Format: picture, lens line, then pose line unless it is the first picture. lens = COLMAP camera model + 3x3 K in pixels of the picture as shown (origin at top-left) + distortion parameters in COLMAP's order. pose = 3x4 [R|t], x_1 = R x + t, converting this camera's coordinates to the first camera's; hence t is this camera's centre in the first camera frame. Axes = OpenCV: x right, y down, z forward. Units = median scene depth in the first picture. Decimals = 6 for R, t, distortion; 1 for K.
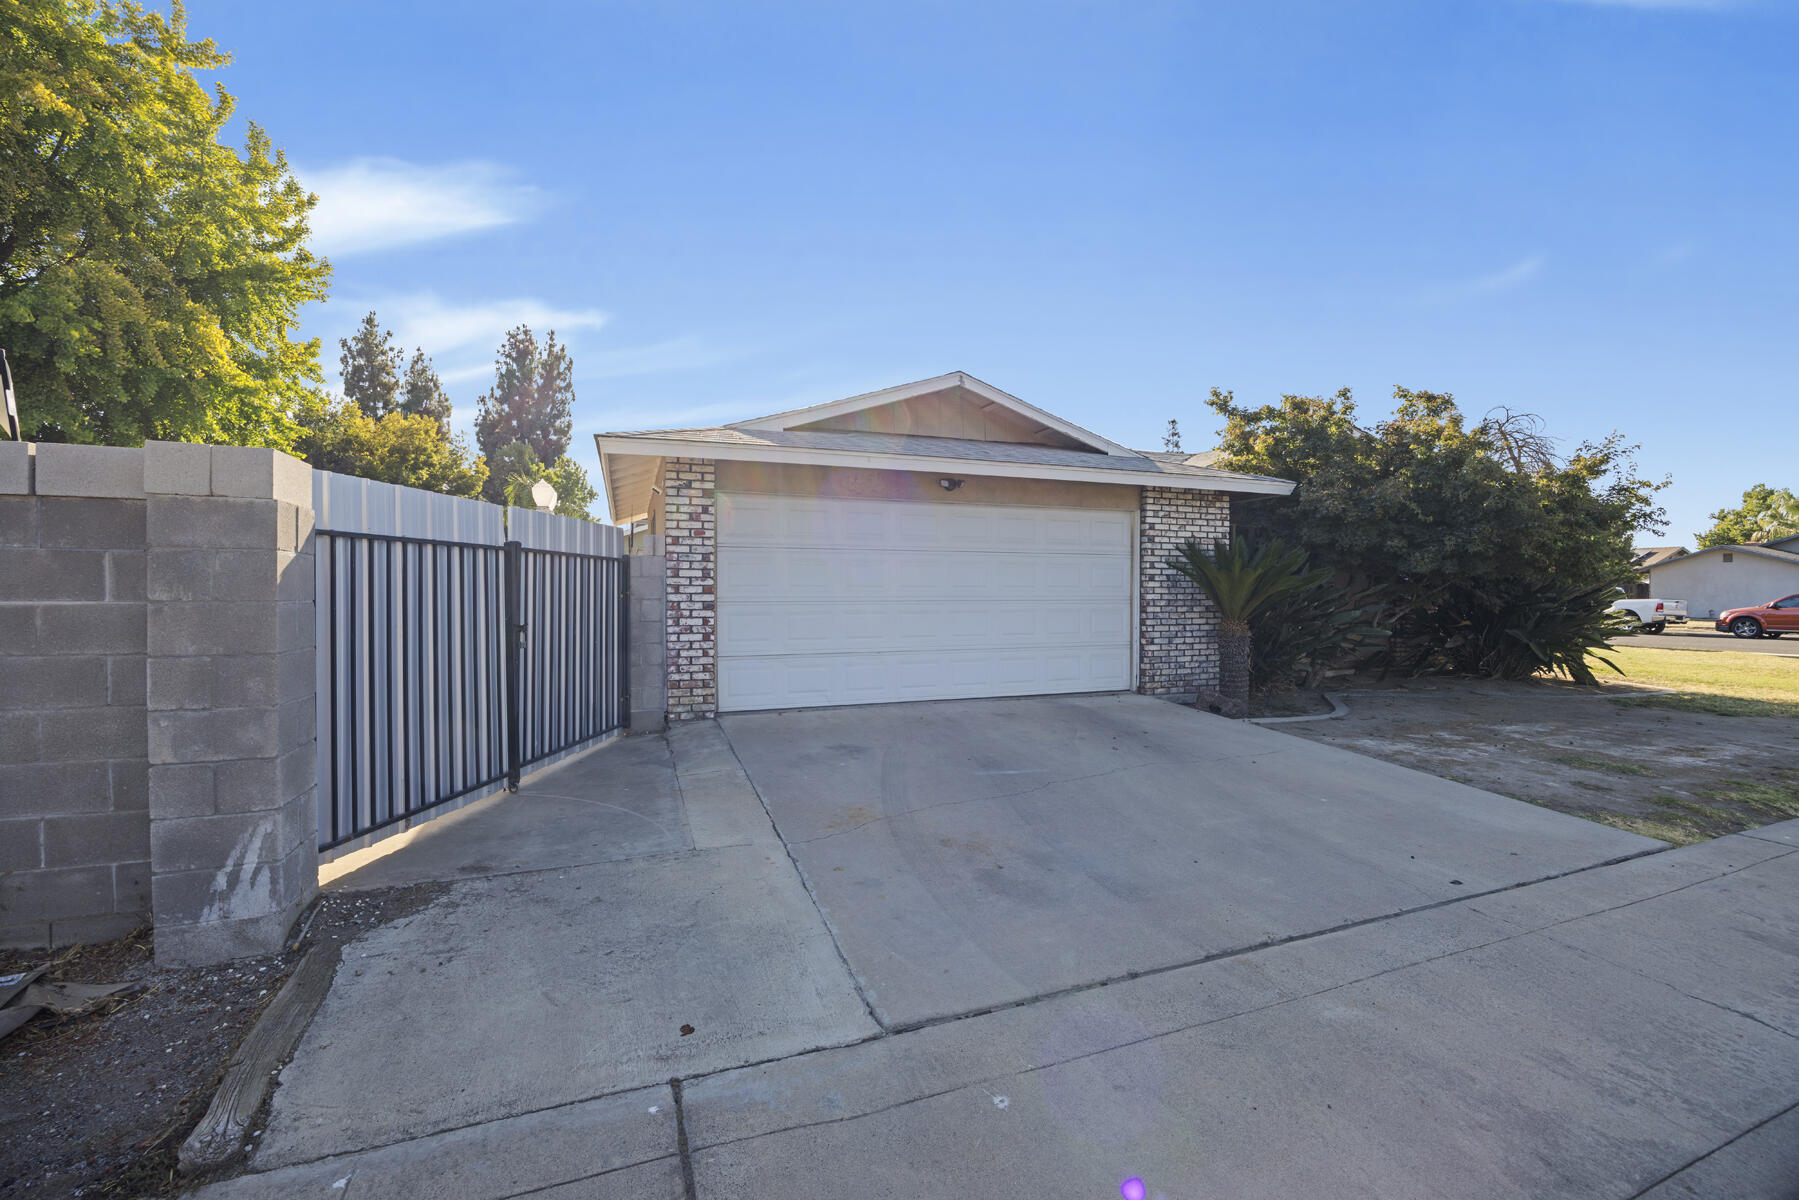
lens RADIAL K [[773.1, 0, 899.7], [0, 773.1, 595.3], [0, 0, 1]] dist [-0.002945, -0.000702]
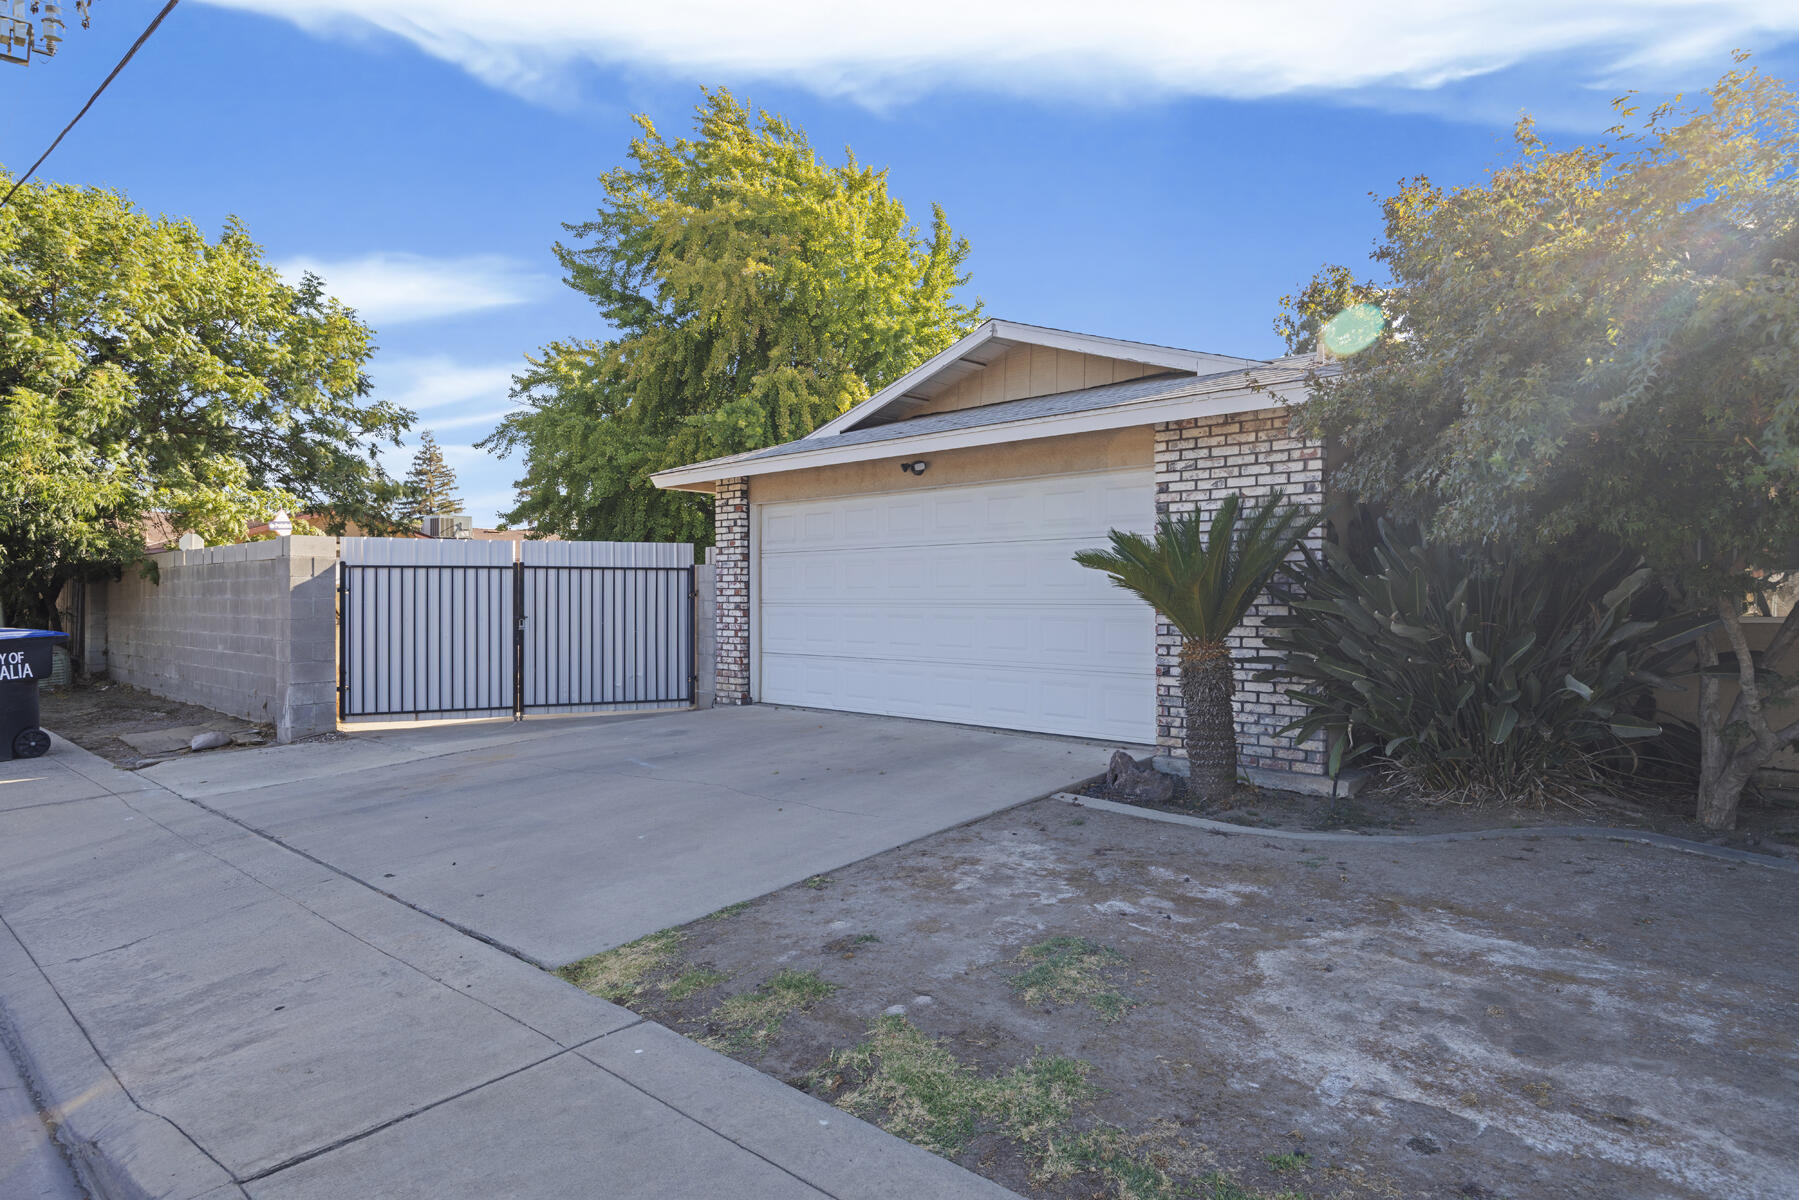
lens RADIAL K [[1025.5, 0, 900.6], [0, 1025.5, 598.8], [0, 0, 1]] dist [-0.001397, 0.001546]
pose [[0.430799, 0.000954, -0.902447, 1.070915], [-0.002283, 0.999997, -0.000033, 0.001712], [0.902445, 0.002074, 0.430800, 0.490678]]
